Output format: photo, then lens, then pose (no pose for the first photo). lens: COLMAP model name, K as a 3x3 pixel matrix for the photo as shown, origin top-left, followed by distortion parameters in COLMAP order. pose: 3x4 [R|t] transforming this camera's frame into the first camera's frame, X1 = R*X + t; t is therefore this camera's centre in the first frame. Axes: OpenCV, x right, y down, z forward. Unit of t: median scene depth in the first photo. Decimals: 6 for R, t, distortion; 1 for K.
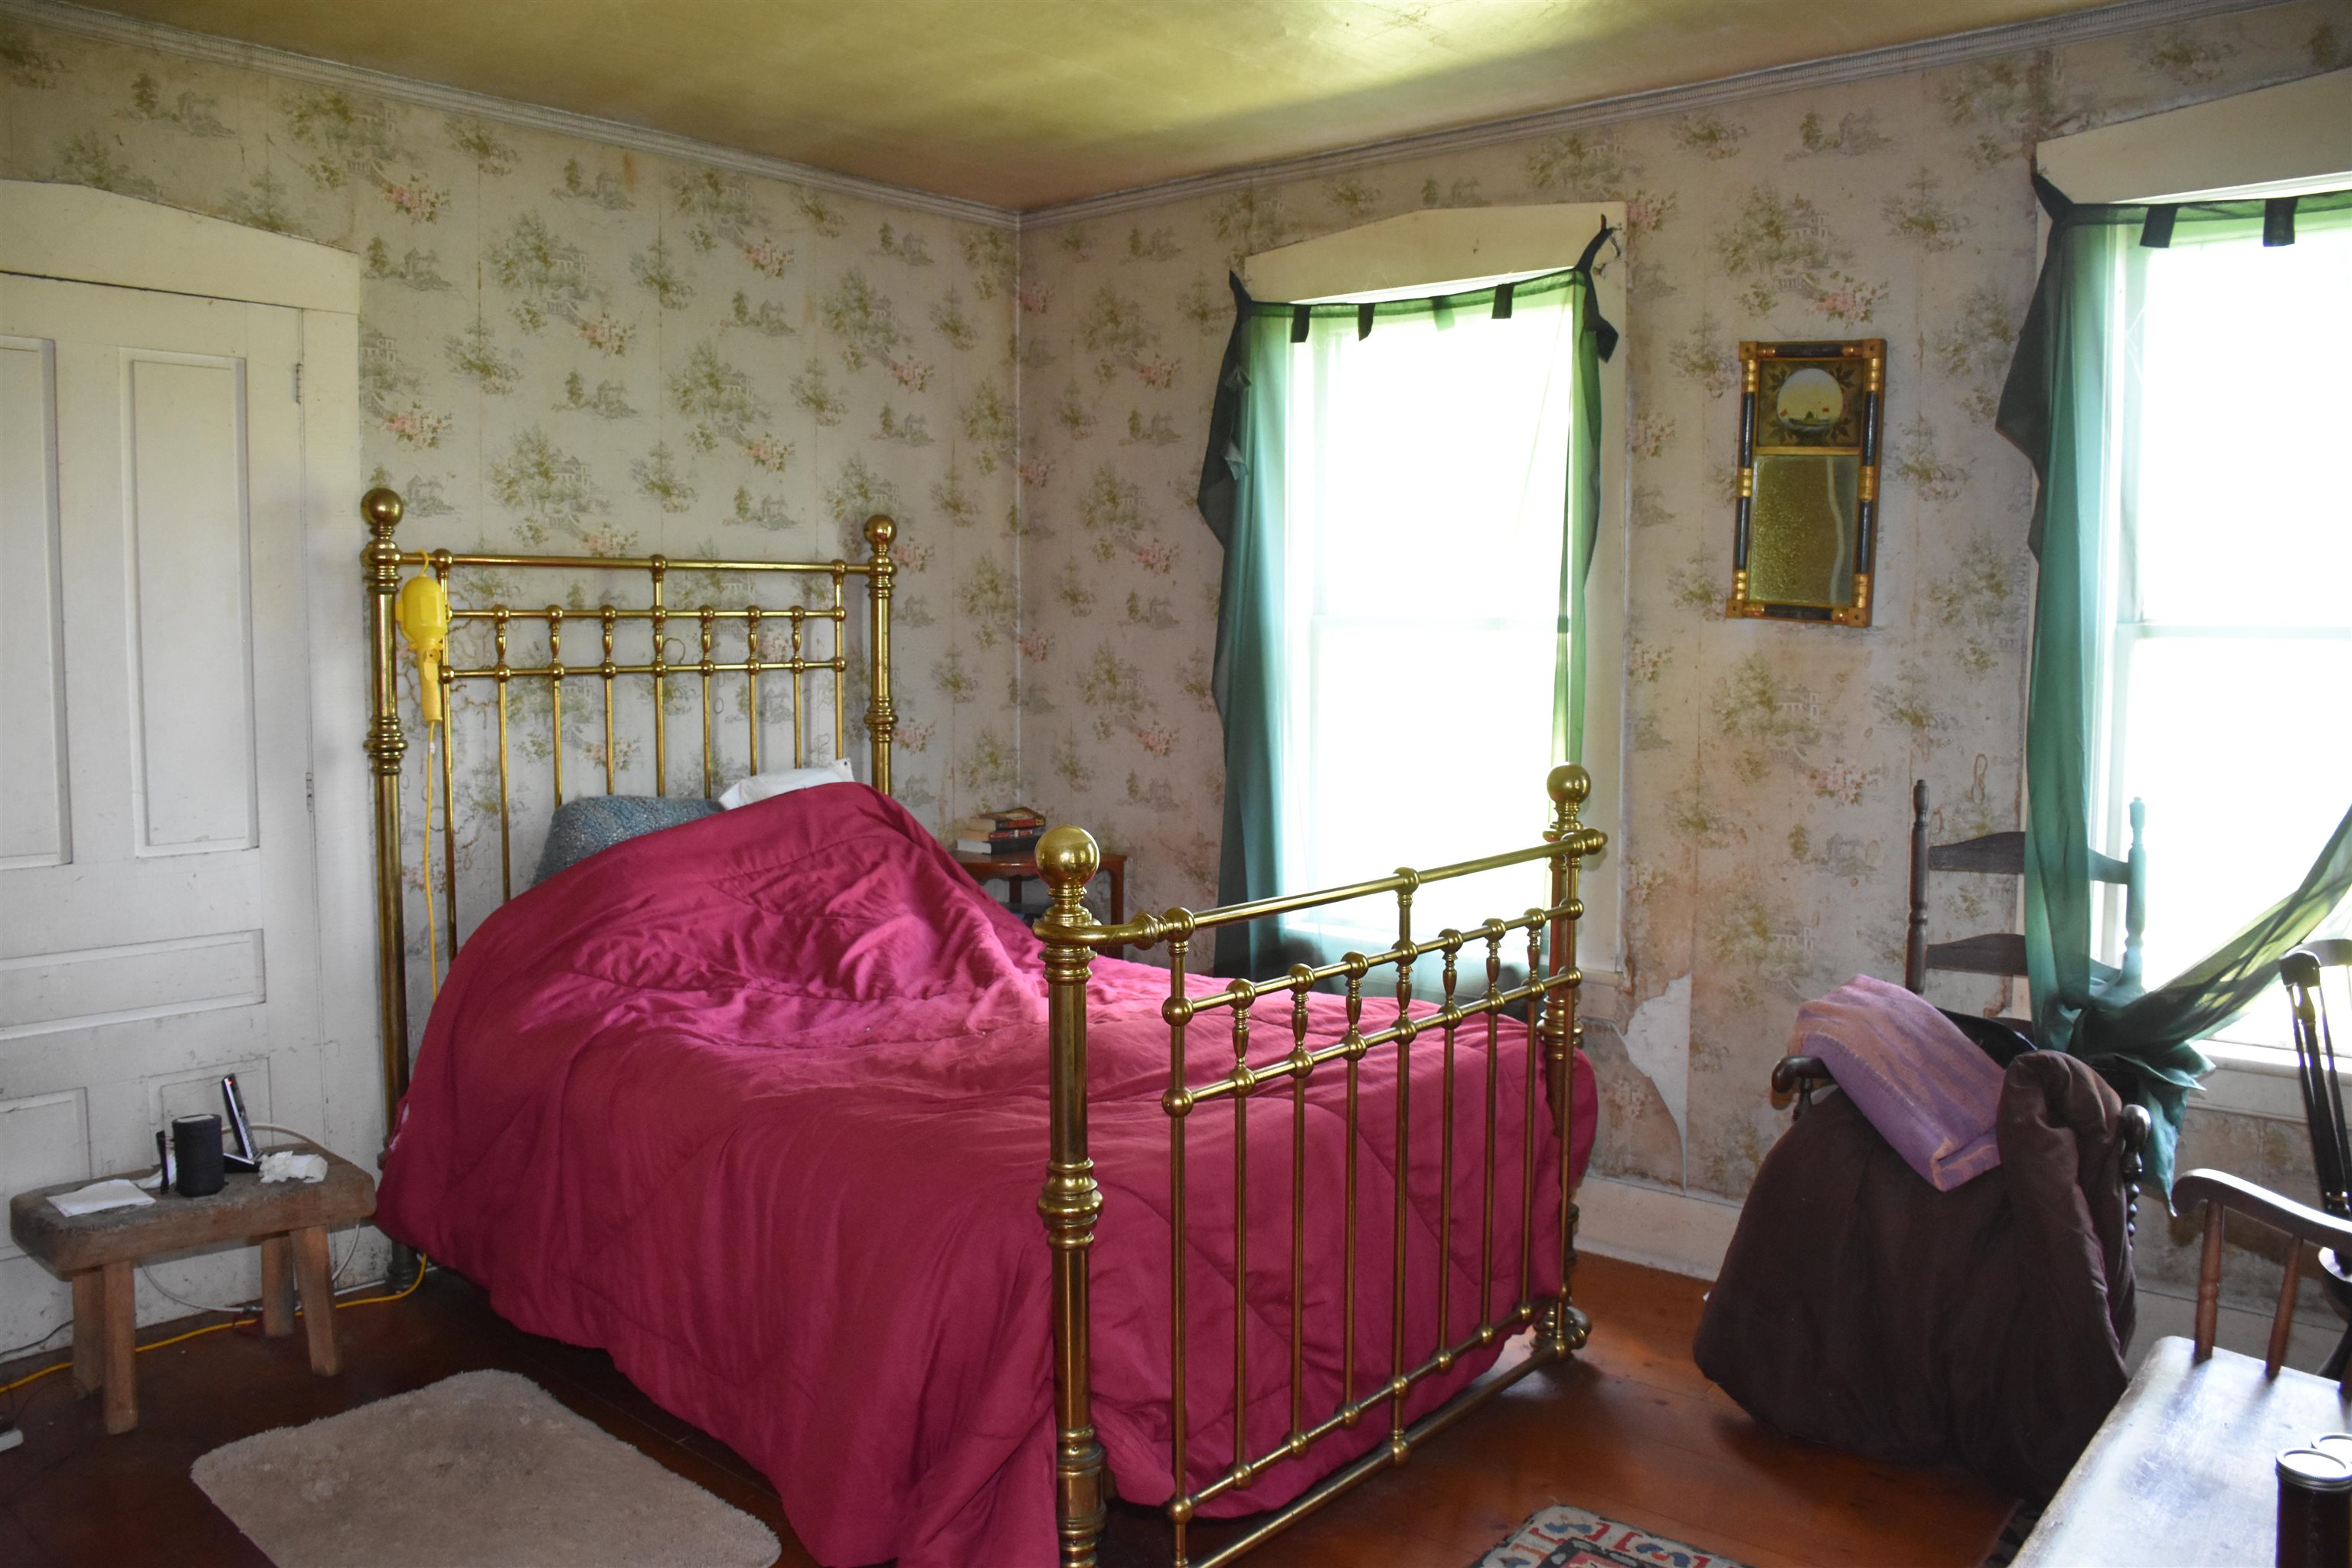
lens RADIAL K [[1819.0, 0, 1177.4], [0, 1819.0, 779.8], [0, 0, 1]] dist [-0.151199, 0.104983]
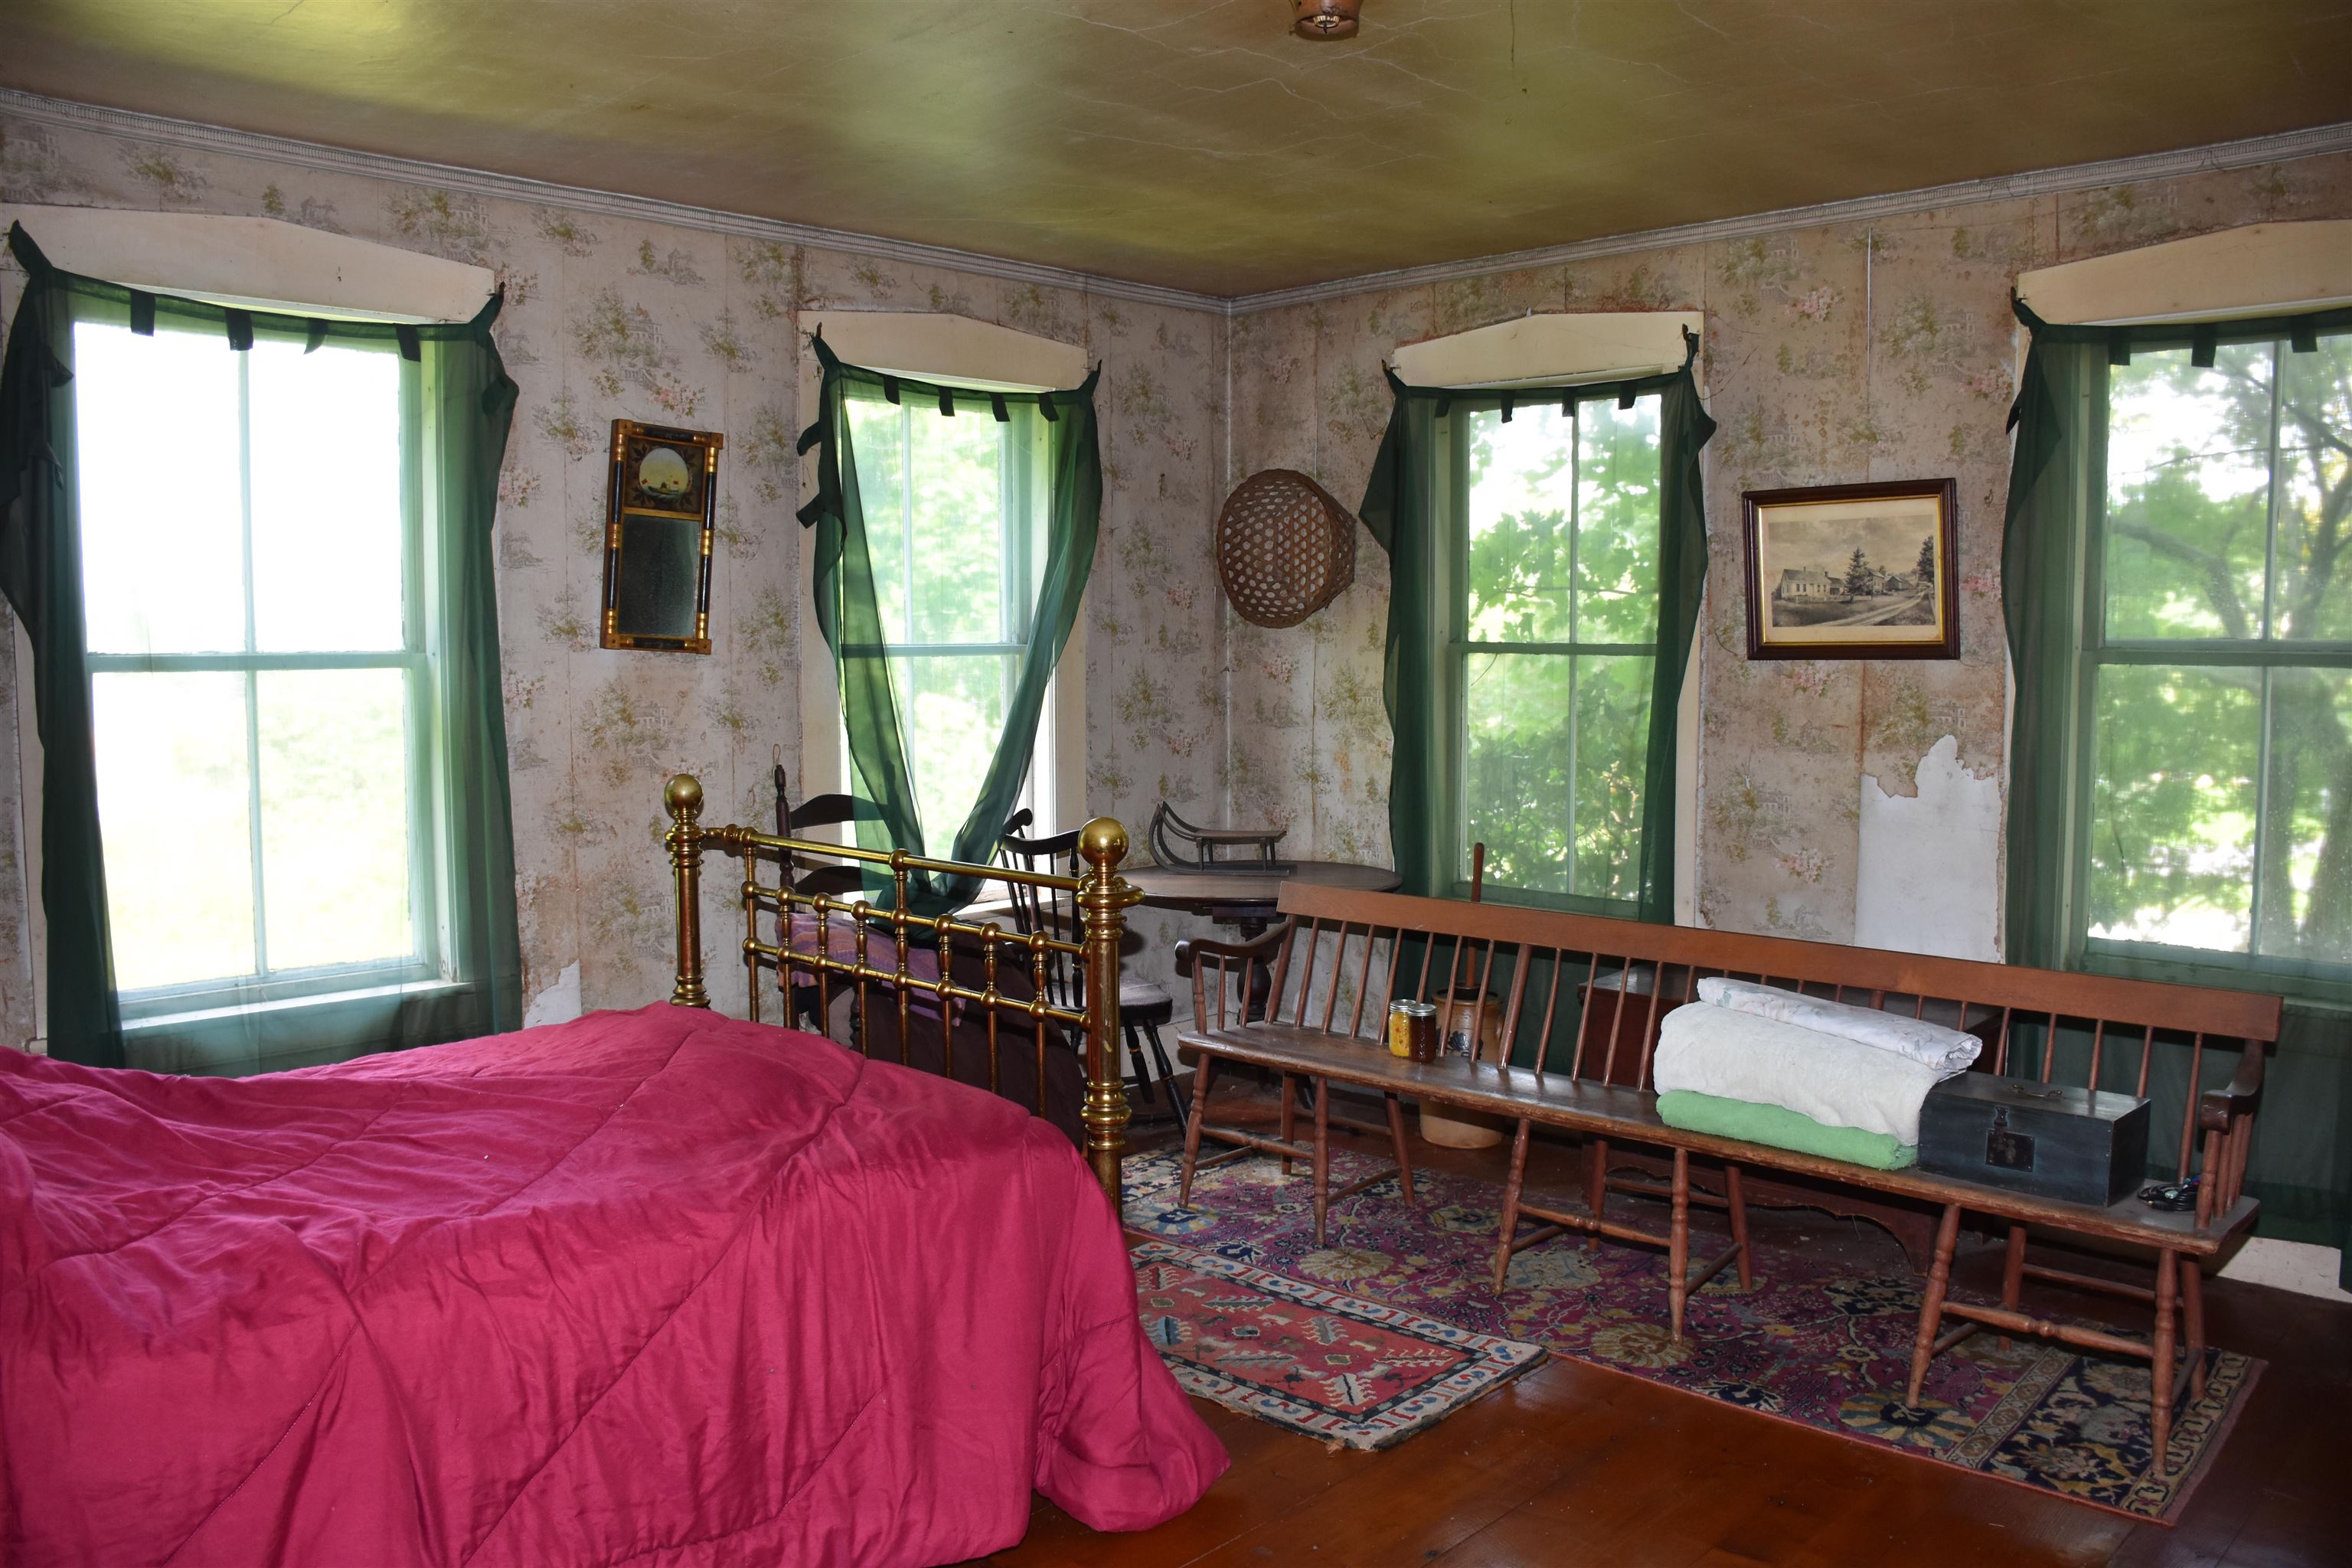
lens RADIAL K [[1819.0, 0, 1177.4], [0, 1819.0, 779.8], [0, 0, 1]] dist [-0.151199, 0.104983]
pose [[0.052407, -0.084116, 0.995077, -0.871964], [0.089931, 0.992795, 0.079187, -0.065577], [-0.994568, 0.085339, 0.059594, 0.570187]]
